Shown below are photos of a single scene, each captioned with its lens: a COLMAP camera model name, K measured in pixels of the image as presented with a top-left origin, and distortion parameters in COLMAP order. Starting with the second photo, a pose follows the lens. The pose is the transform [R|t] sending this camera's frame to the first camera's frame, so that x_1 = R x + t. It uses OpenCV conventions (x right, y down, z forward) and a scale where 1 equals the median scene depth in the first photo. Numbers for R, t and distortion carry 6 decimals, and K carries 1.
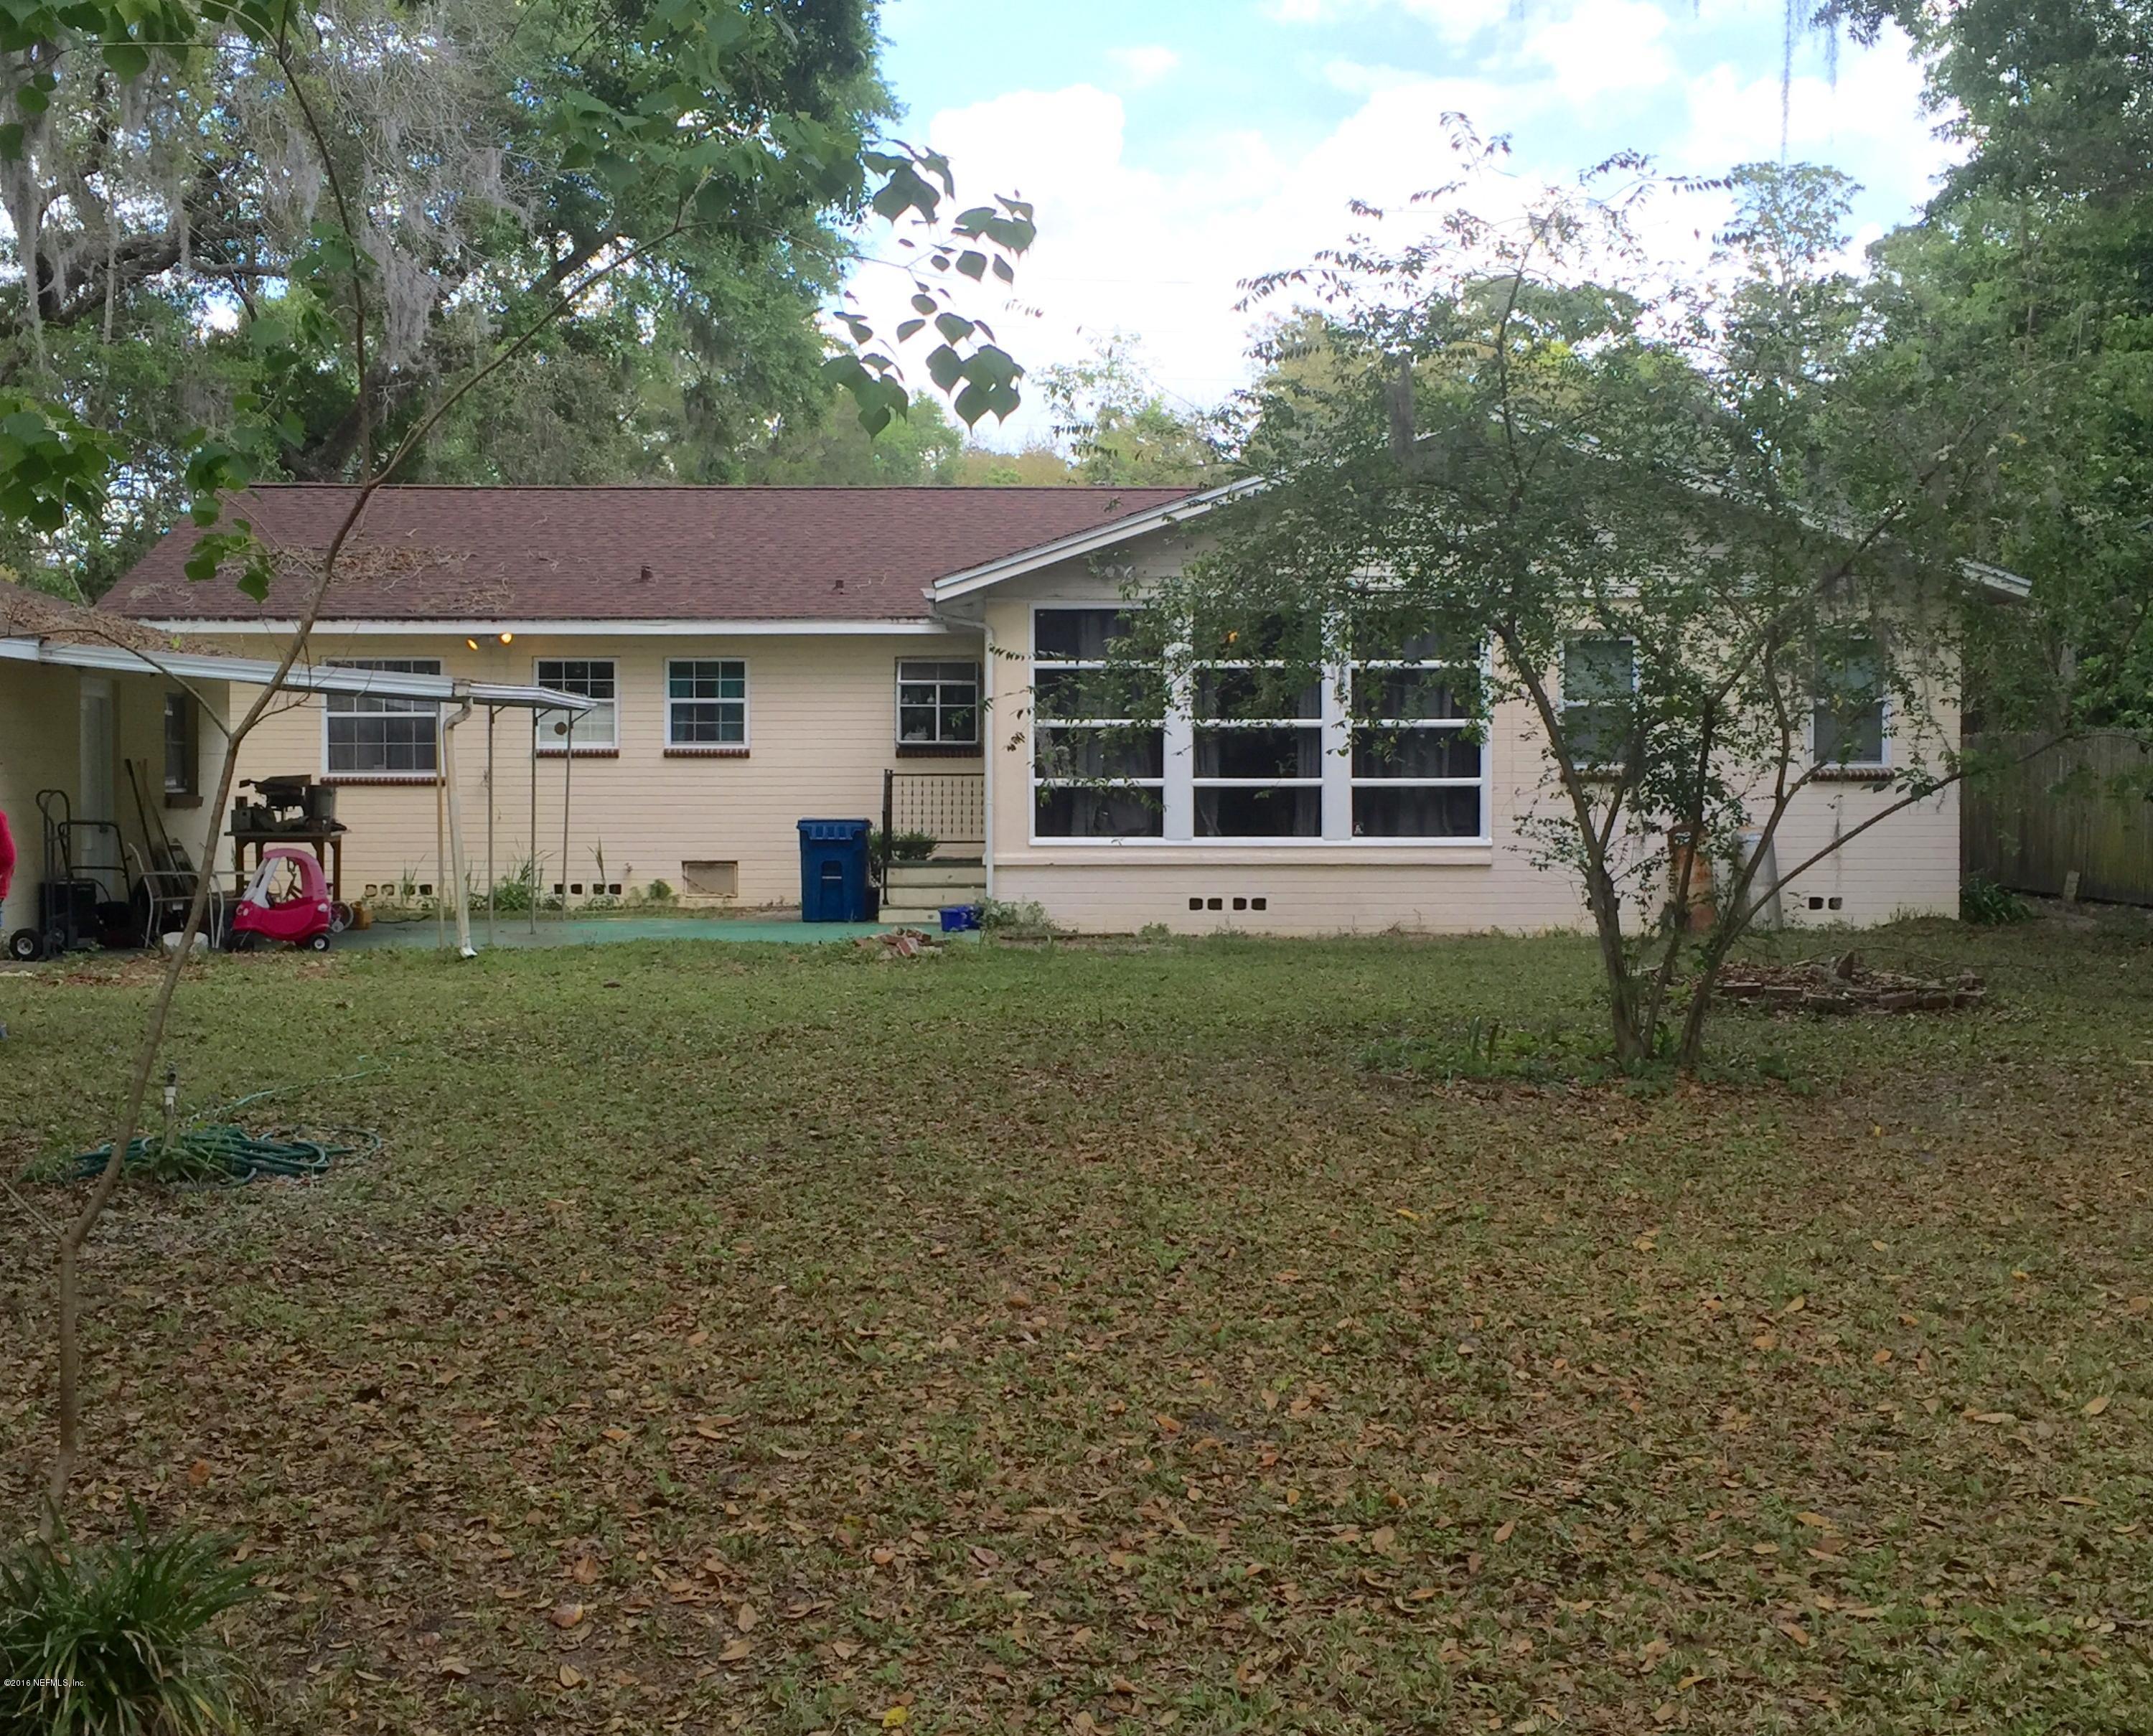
lens RADIAL K [[2510.0, 0, 1076.5], [0, 2510.0, 868.0], [0, 0, 1]] dist [0.009525, 0.010751]
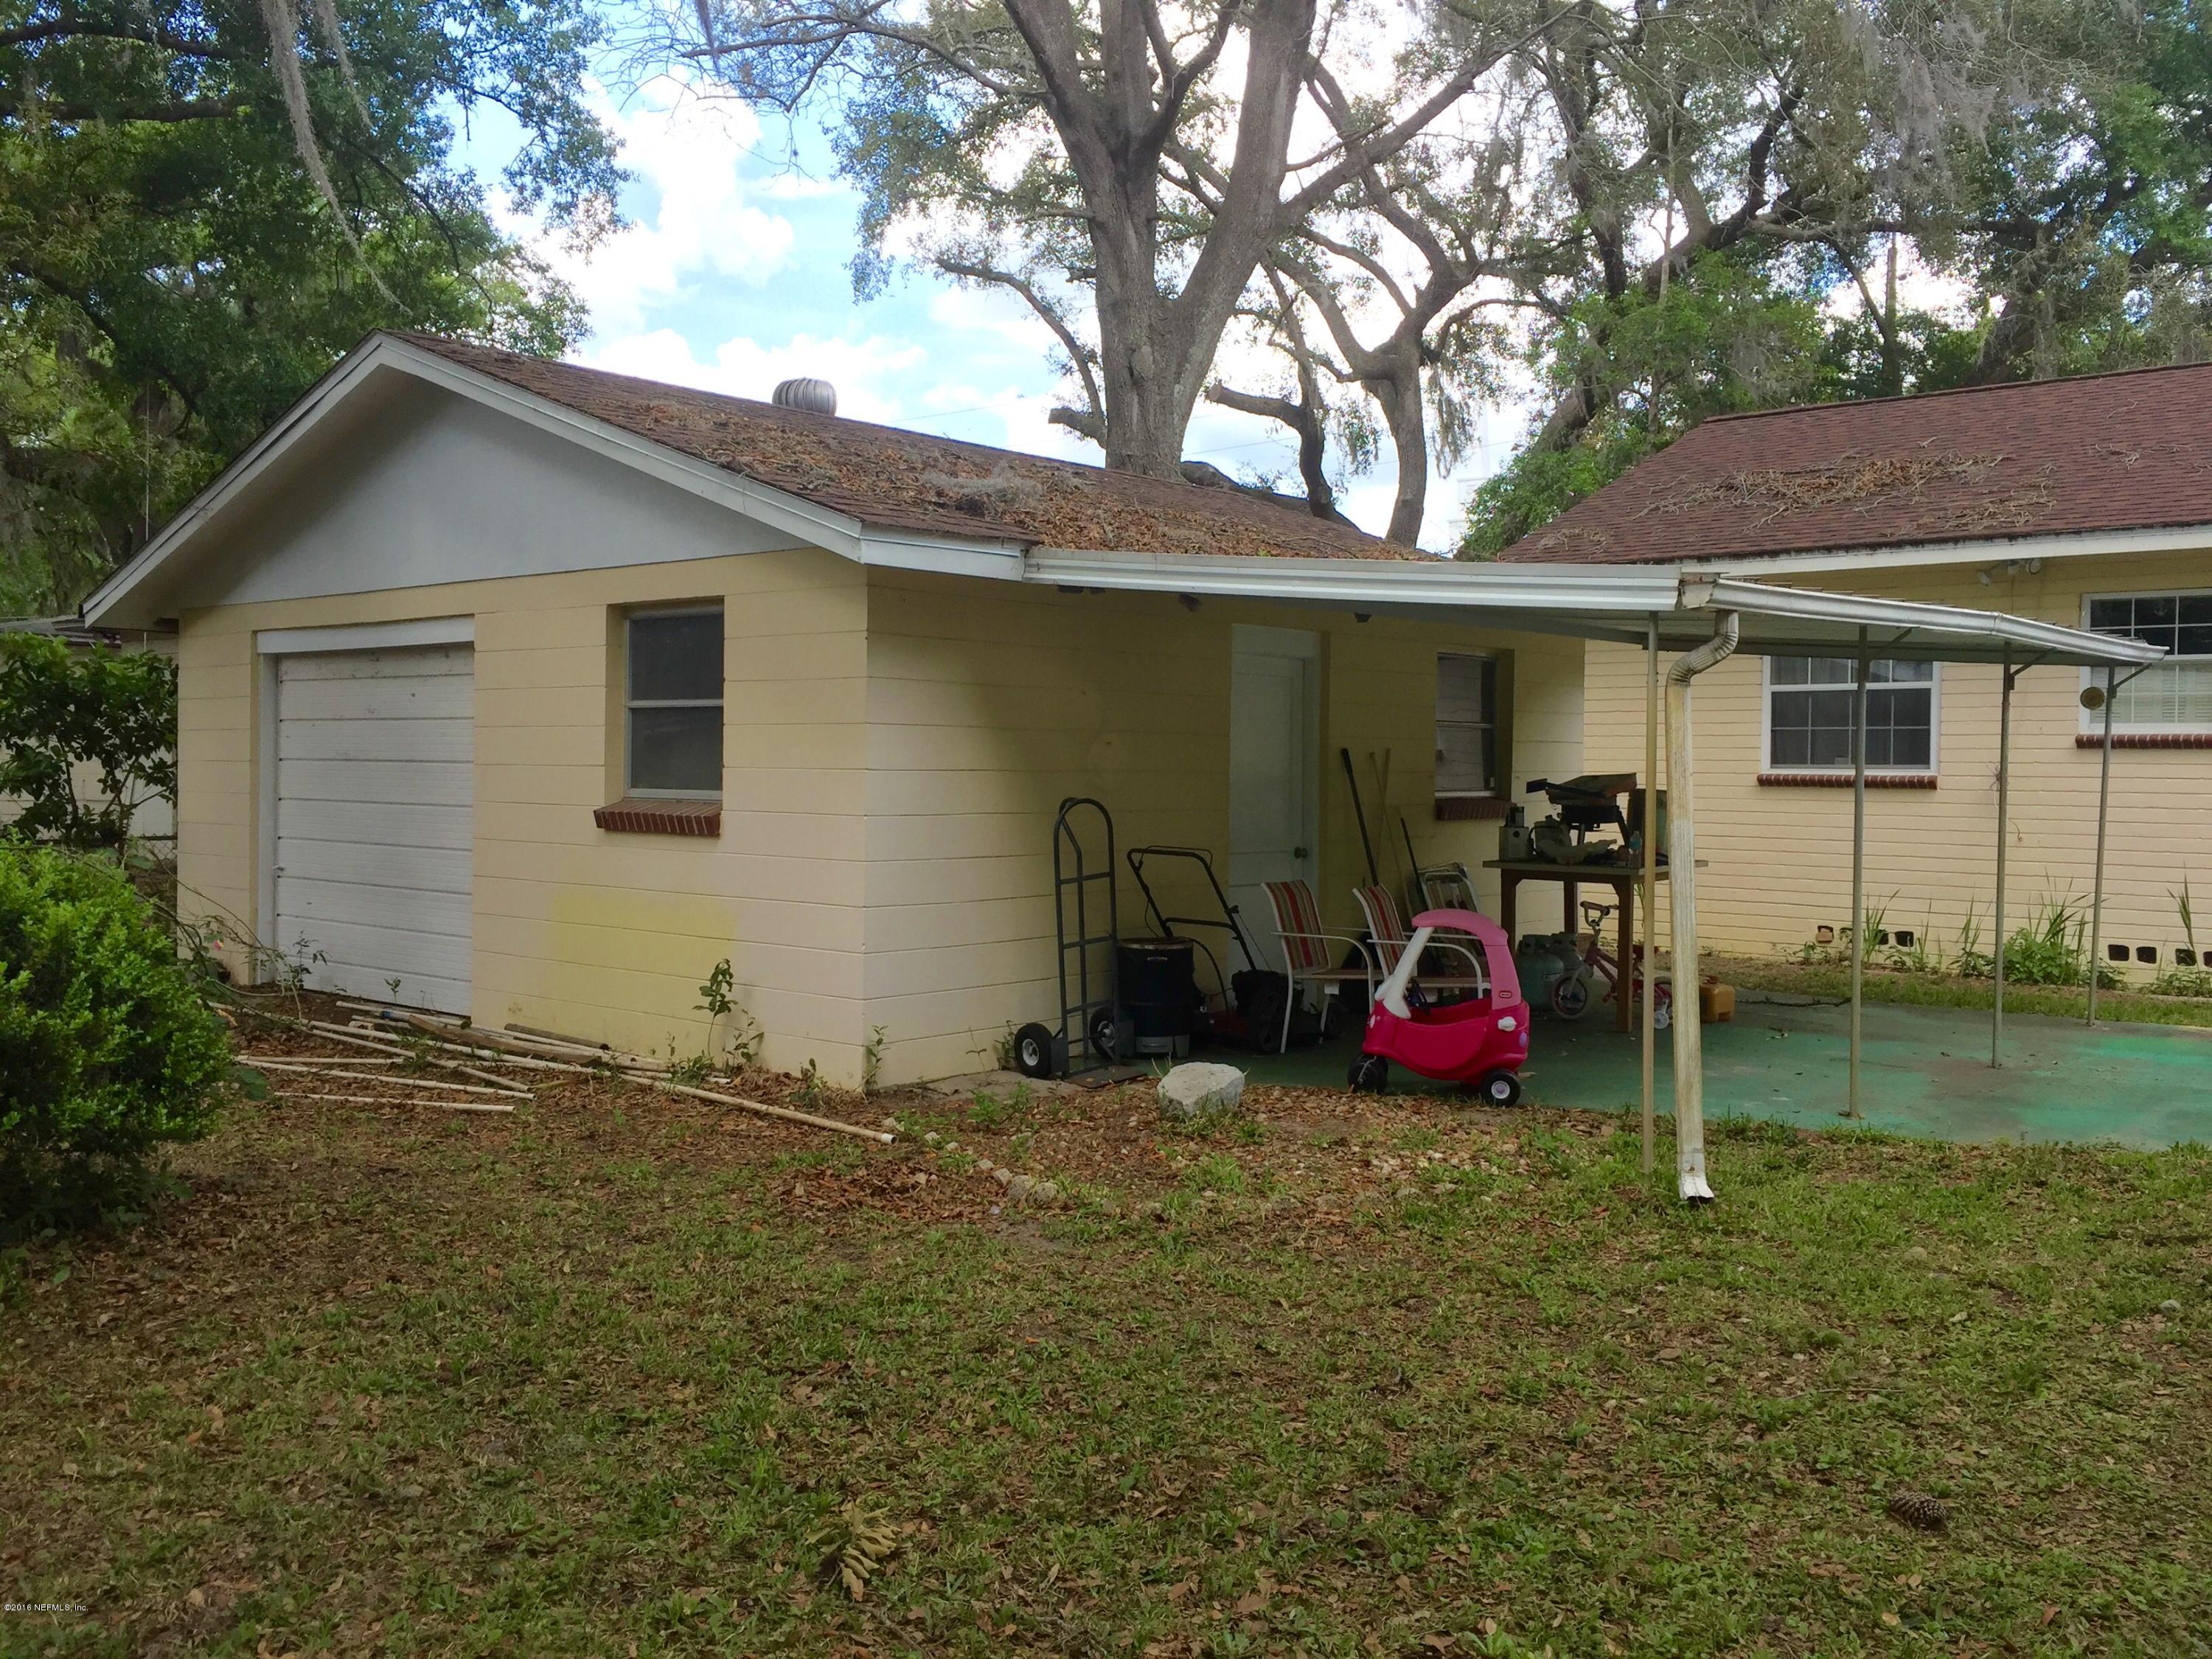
lens RADIAL K [[1930.8, 0, 1108.8], [0, 1930.8, 789.2], [0, 0, 1]] dist [0.076101, -0.095782]
pose [[0.739583, 0.017455, -0.672839, -0.061891], [-0.033095, 0.999398, -0.010451, -0.020125], [0.672251, 0.029997, 0.739715, 0.465529]]
